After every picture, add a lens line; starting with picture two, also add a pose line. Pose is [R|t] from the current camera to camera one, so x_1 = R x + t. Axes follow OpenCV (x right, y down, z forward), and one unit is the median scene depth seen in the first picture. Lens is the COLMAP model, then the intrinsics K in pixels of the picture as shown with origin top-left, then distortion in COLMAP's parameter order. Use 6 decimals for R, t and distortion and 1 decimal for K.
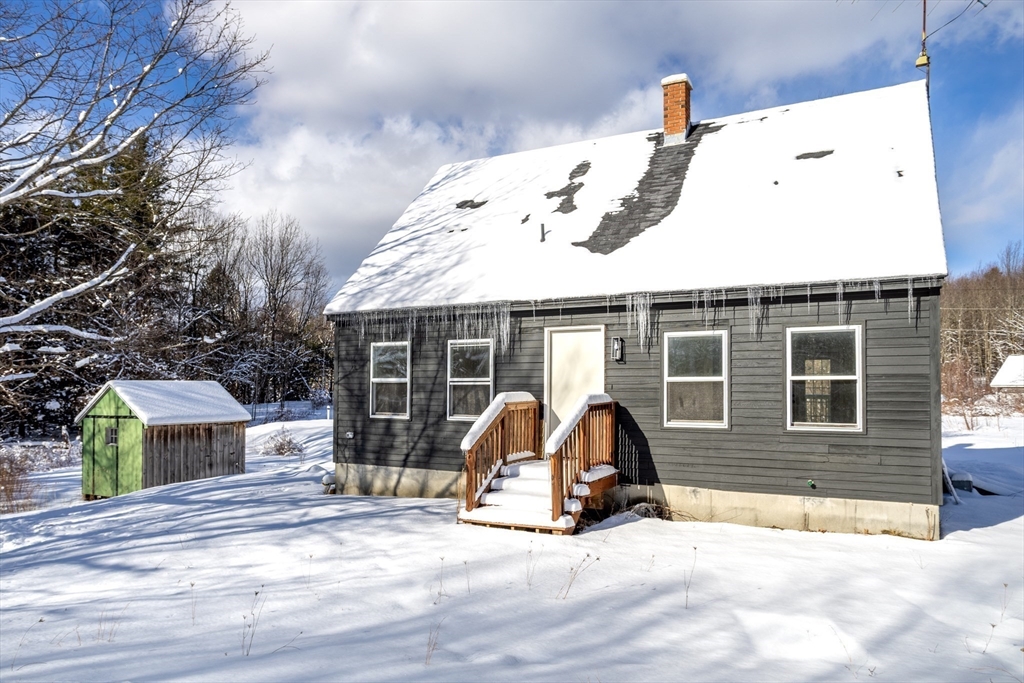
lens RADIAL K [[726.4, 0, 486.5], [0, 726.4, 363.4], [0, 0, 1]] dist [-0.018260, 0.027569]
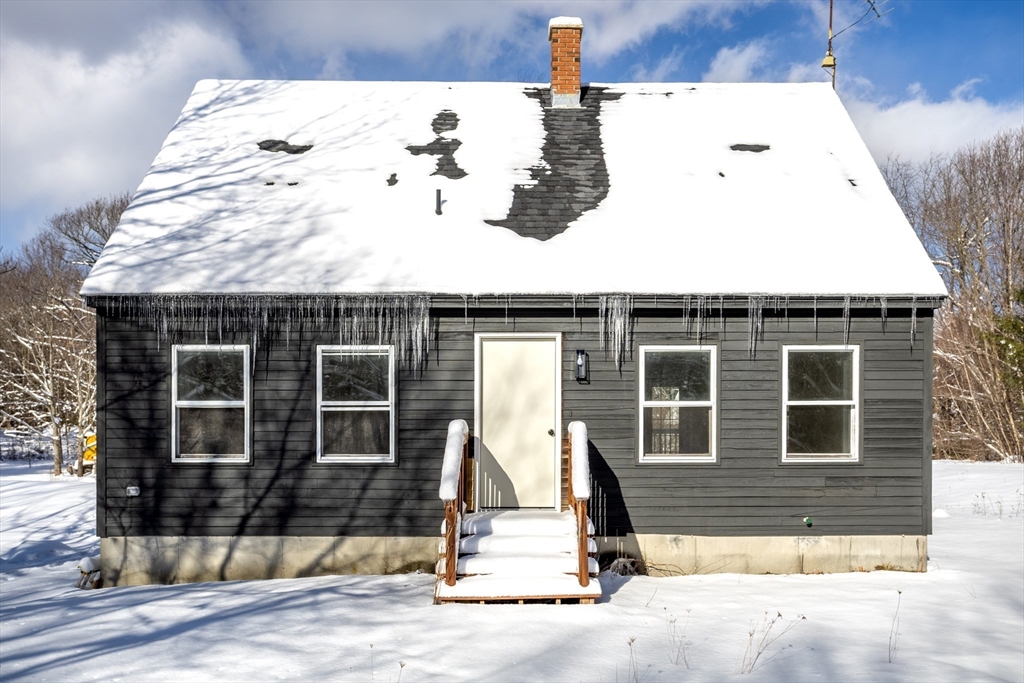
lens RADIAL K [[957.6, 0, 526.5], [0, 957.6, 438.9], [0, 0, 1]] dist [0.001971, 0.000000]
pose [[0.861483, -0.009142, 0.507704, -0.399021], [-0.014151, 0.999017, 0.042000, 0.017566], [-0.507589, -0.043367, 0.860507, 0.146615]]
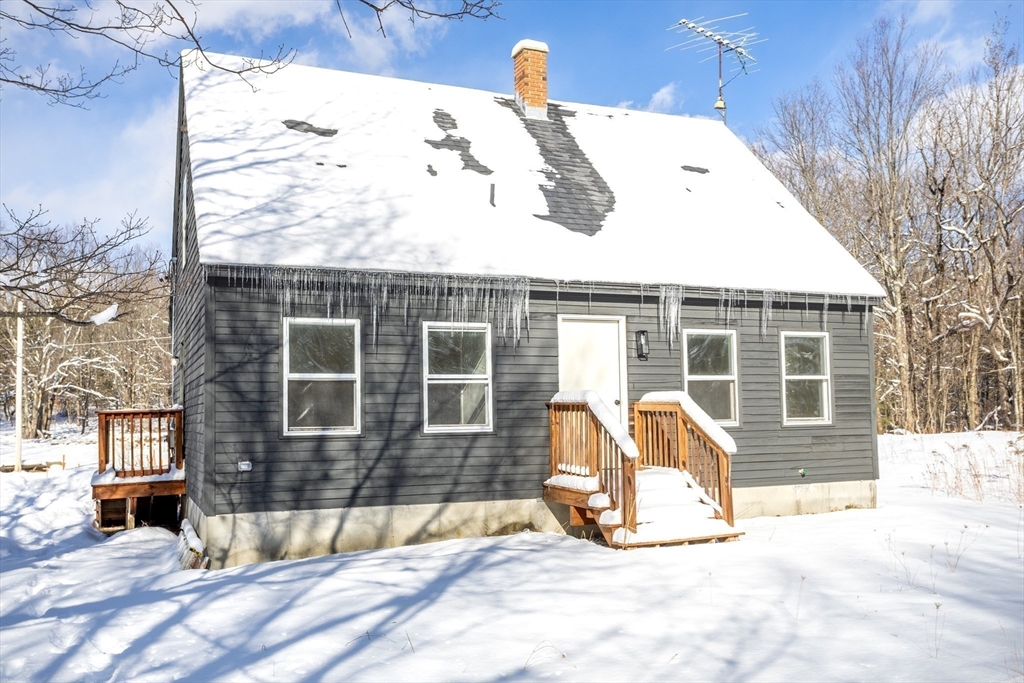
lens RADIAL K [[957.6, 0, 515.6], [0, 957.6, 365.6], [0, 0, 1]] dist [0.001971, 0.000000]
pose [[0.591601, 0.032528, 0.805575, -0.891515], [-0.010614, 0.999413, -0.032559, 0.048534], [-0.806161, 0.010711, 0.591599, 0.429742]]
